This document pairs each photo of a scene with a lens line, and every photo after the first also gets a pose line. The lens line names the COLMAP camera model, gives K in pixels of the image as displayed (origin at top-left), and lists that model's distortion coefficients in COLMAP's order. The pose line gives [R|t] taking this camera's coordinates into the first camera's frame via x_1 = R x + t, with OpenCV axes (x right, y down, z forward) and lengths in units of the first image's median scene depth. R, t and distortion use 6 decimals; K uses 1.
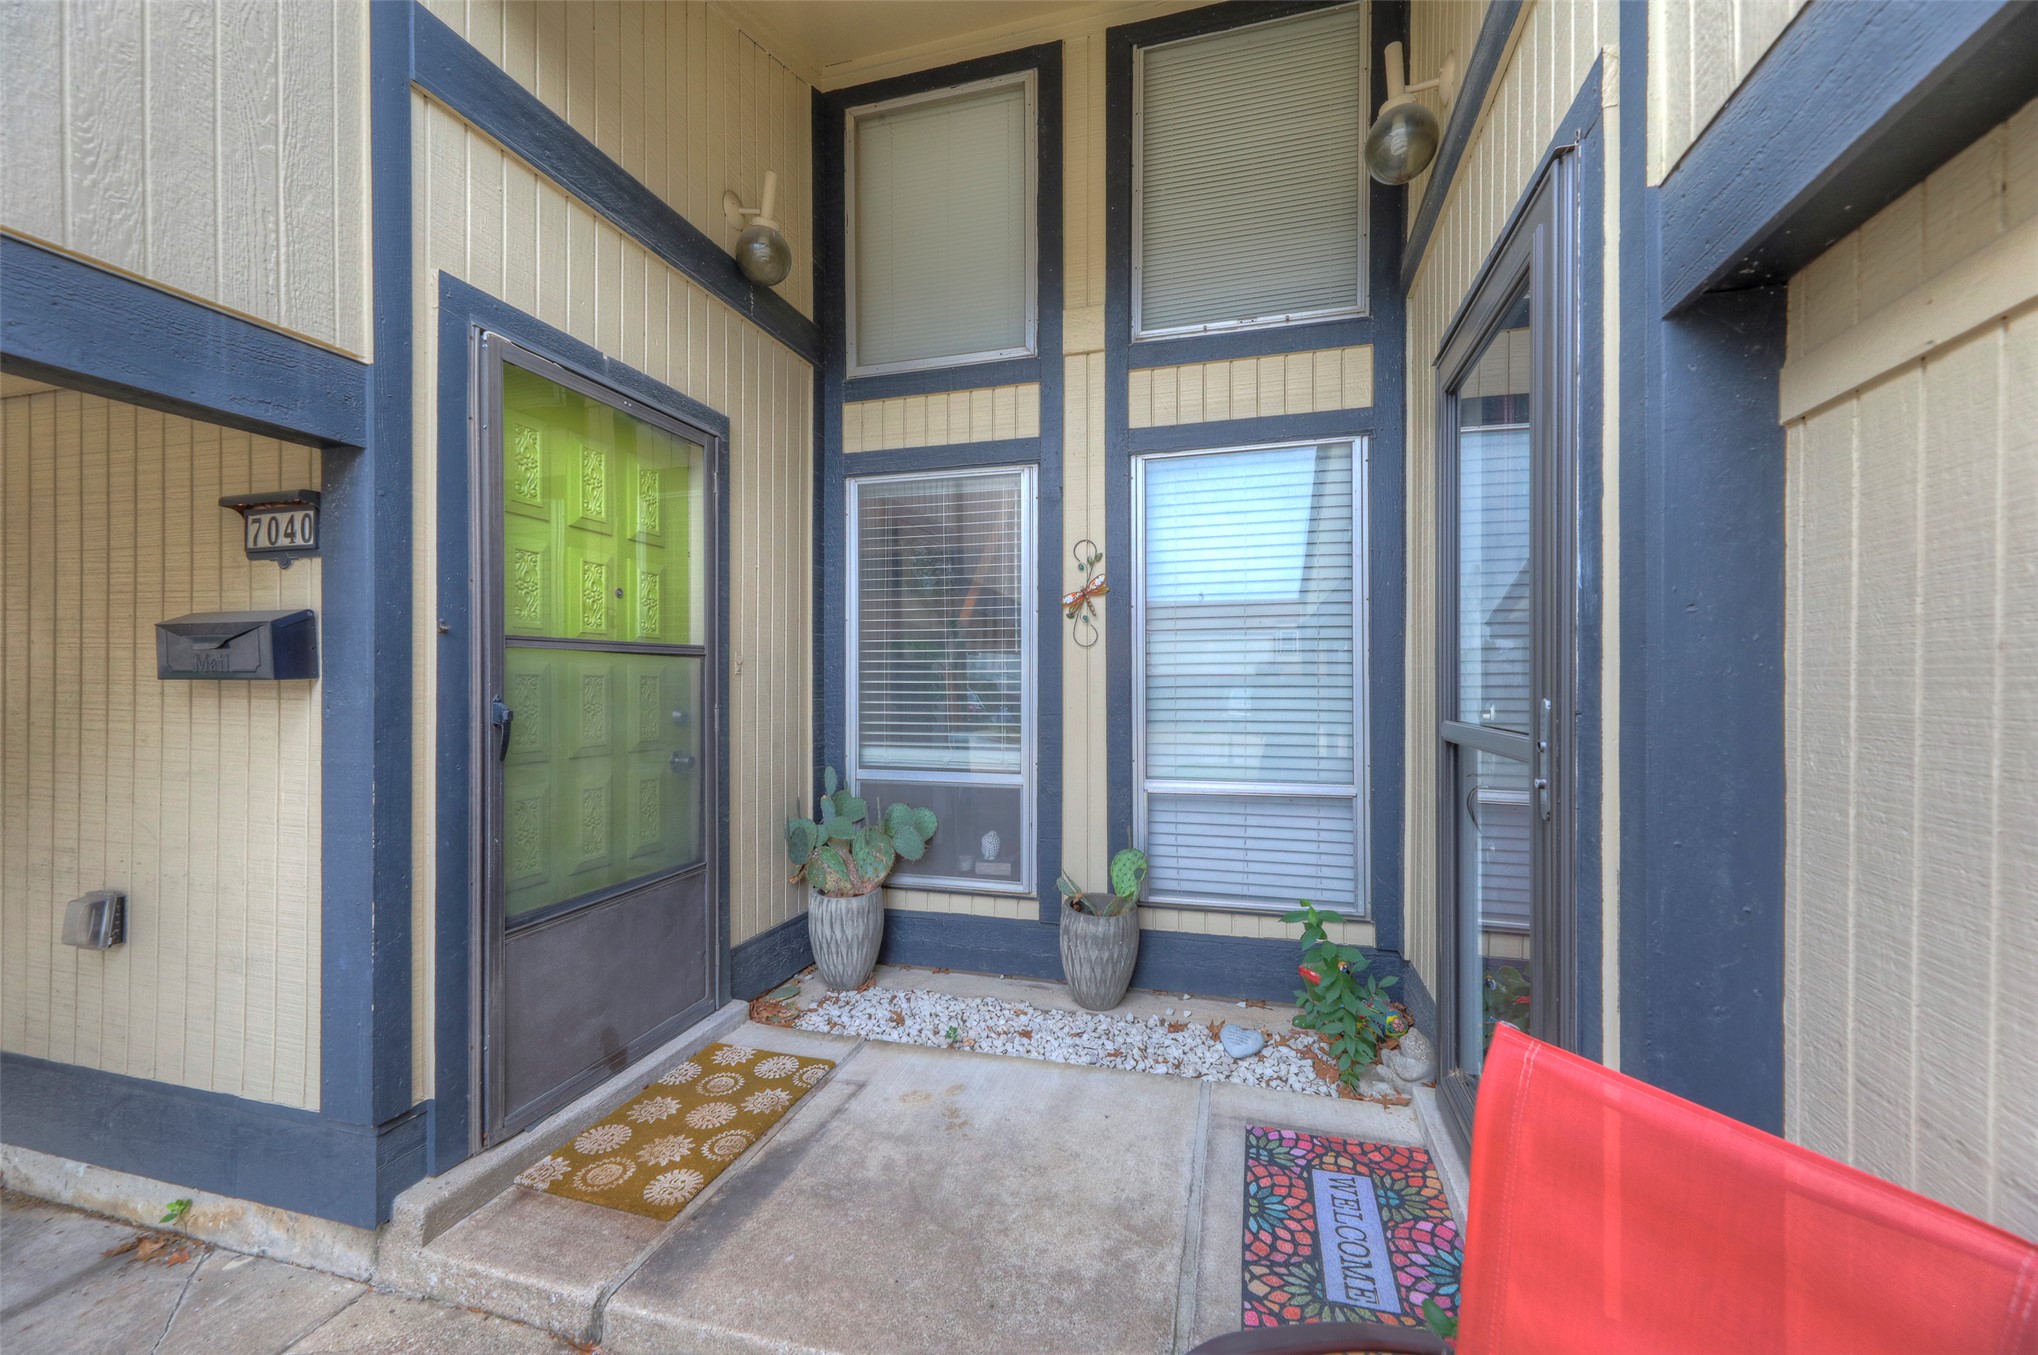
lens RADIAL K [[811.5, 0, 1017.9], [0, 811.5, 684.3], [0, 0, 1]] dist [0.007327, -0.000446]
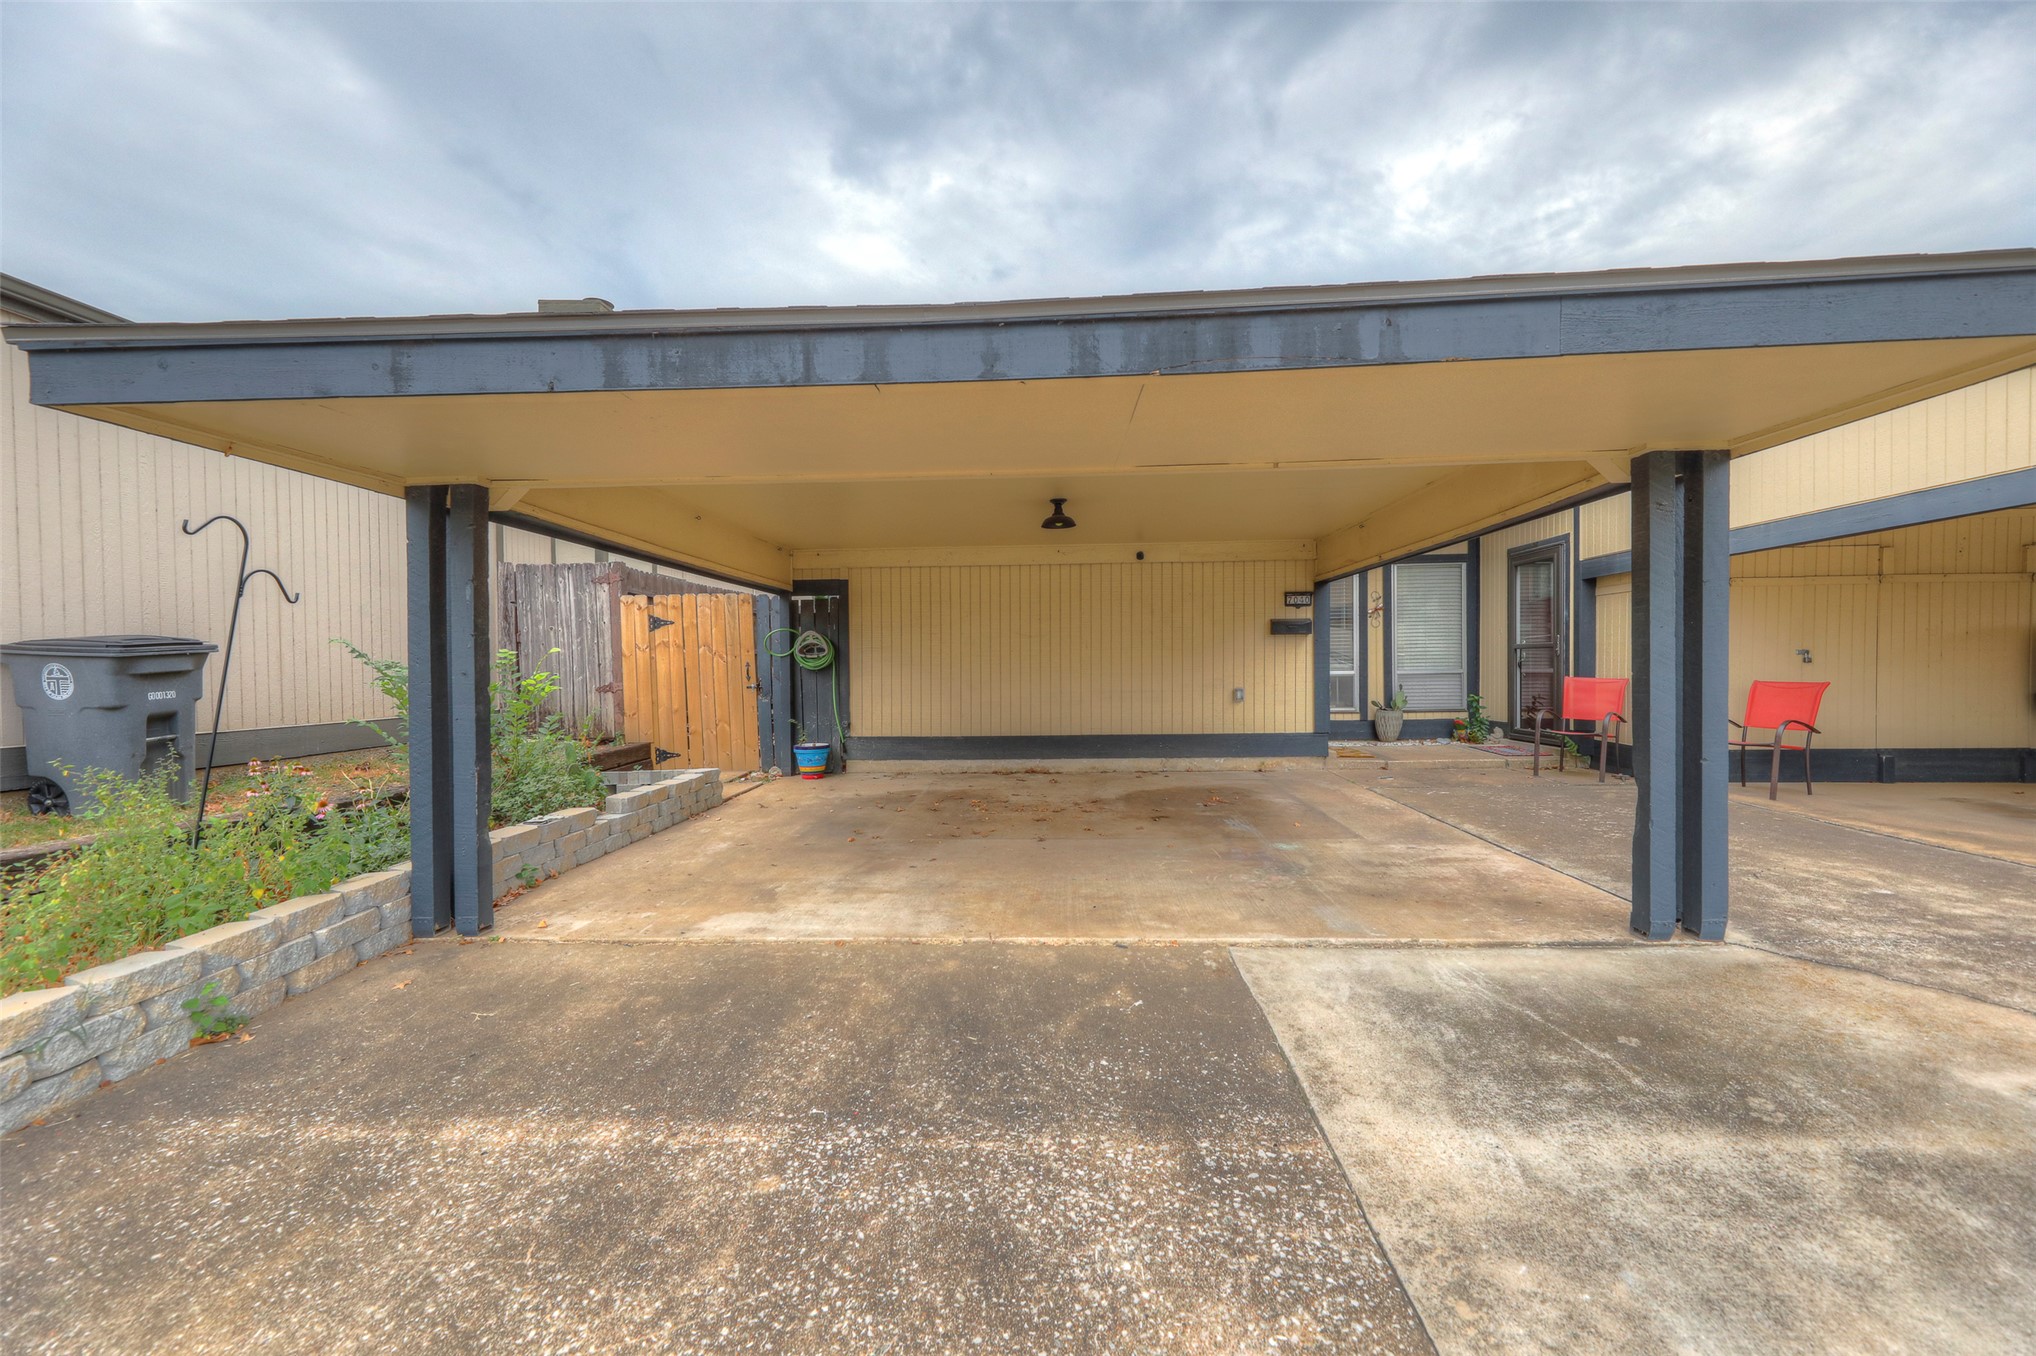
lens RADIAL K [[810.7, 0, 1016.9], [0, 810.7, 684.8], [0, 0, 1]] dist [0.007327, -0.000446]
pose [[0.972394, -0.019274, 0.232548, -1.929553], [0.014763, 0.999668, 0.021124, 0.083945], [-0.232878, -0.017108, 0.972355, -1.626454]]
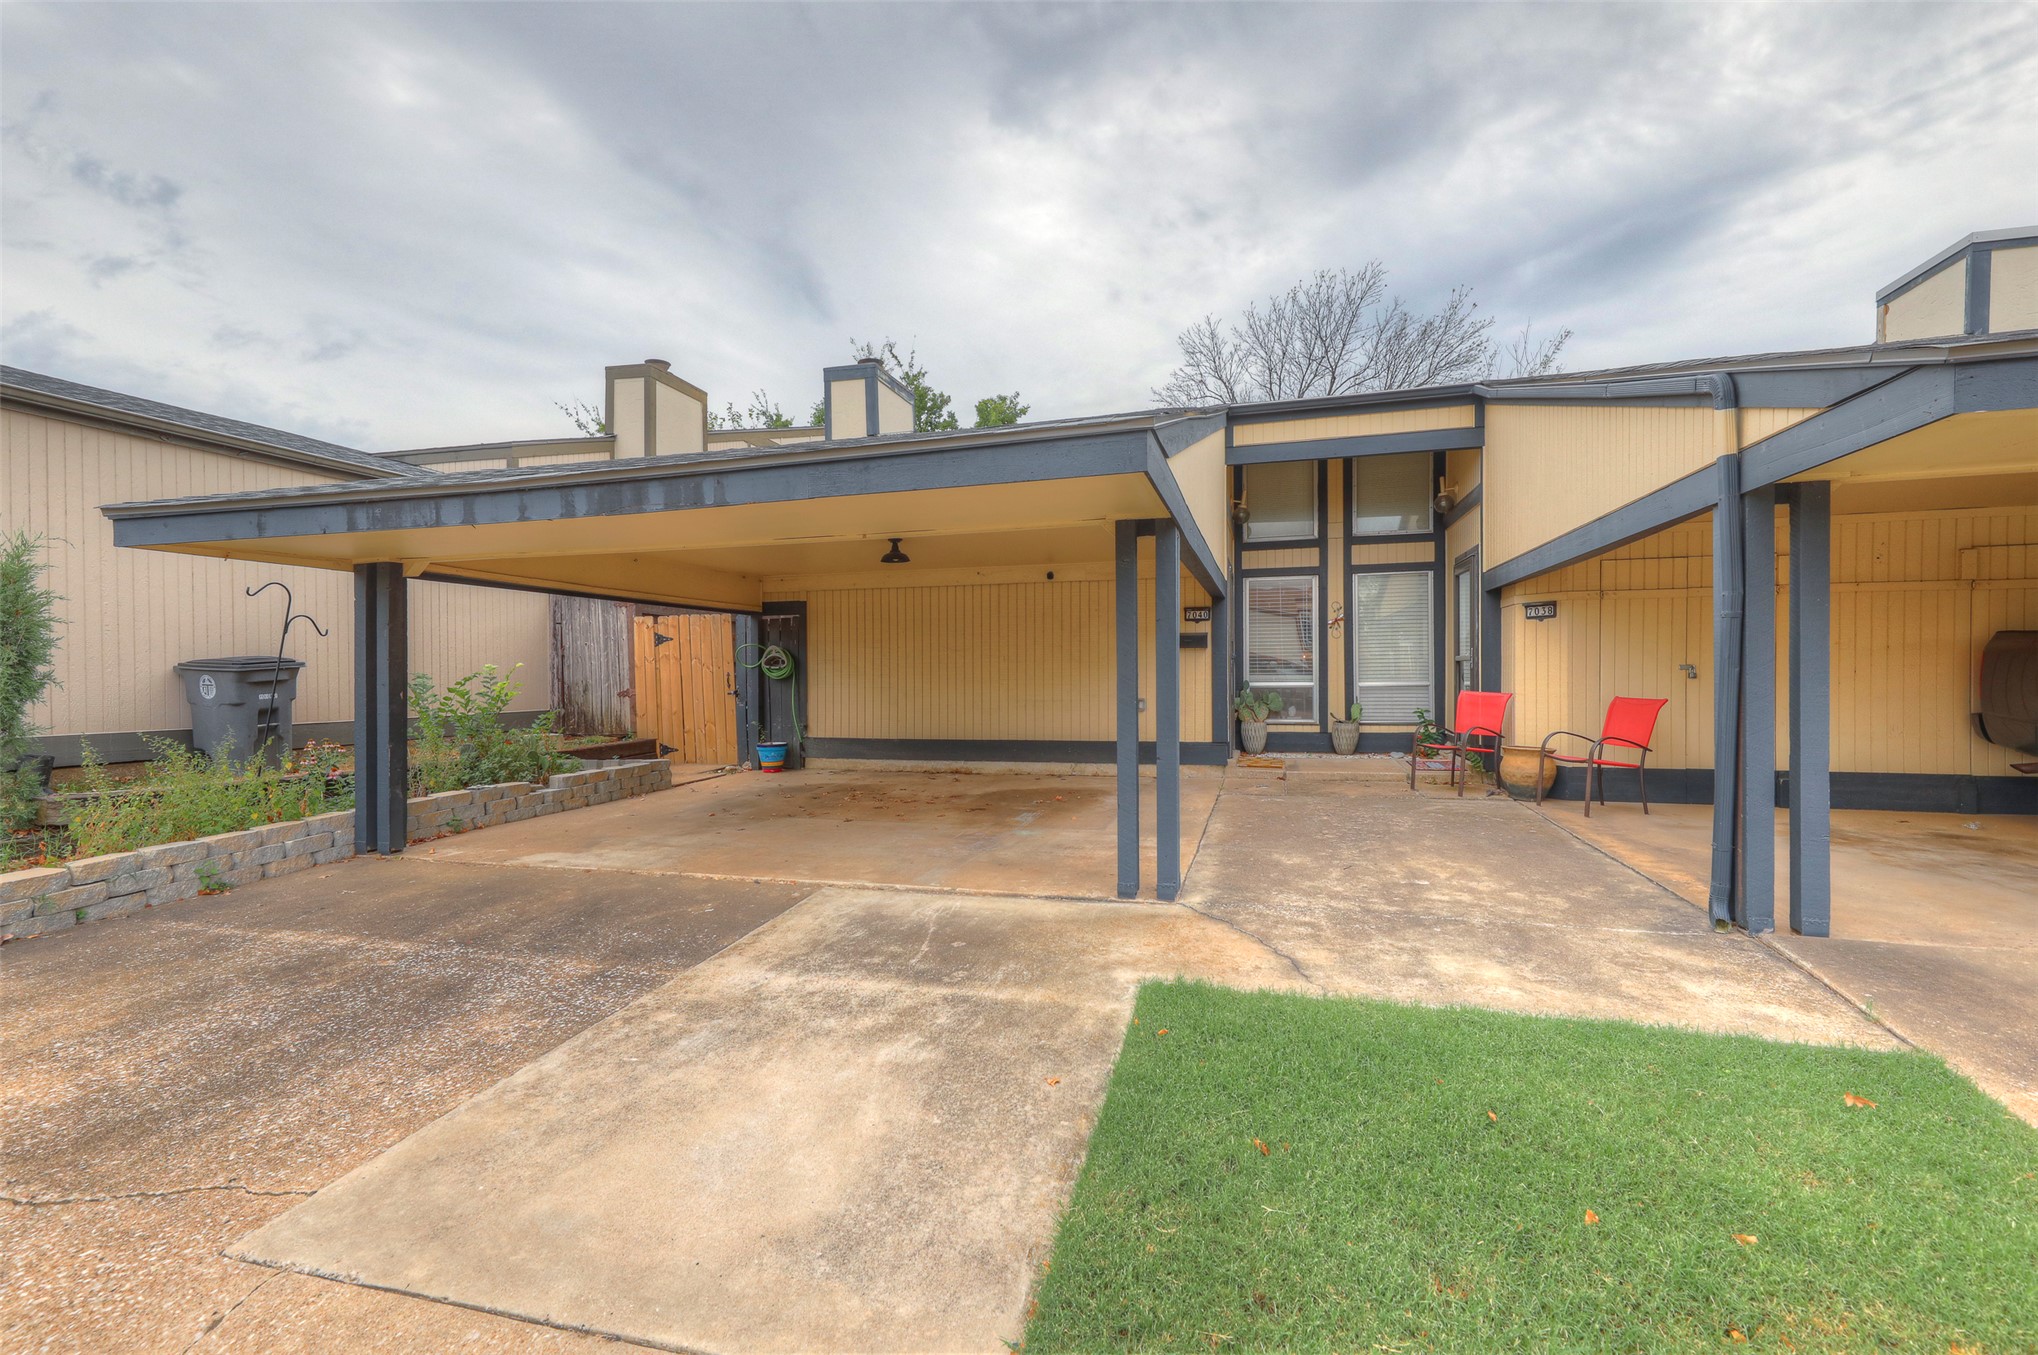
lens RADIAL K [[884.1, 0, 1018.8], [0, 884.1, 684.1], [0, 0, 1]] dist [0.015366, -0.000150]
pose [[0.999901, -0.010844, 0.008994, -1.115693], [0.010749, 0.999886, 0.010605, 0.075055], [-0.009108, -0.010507, 0.999903, -2.236860]]
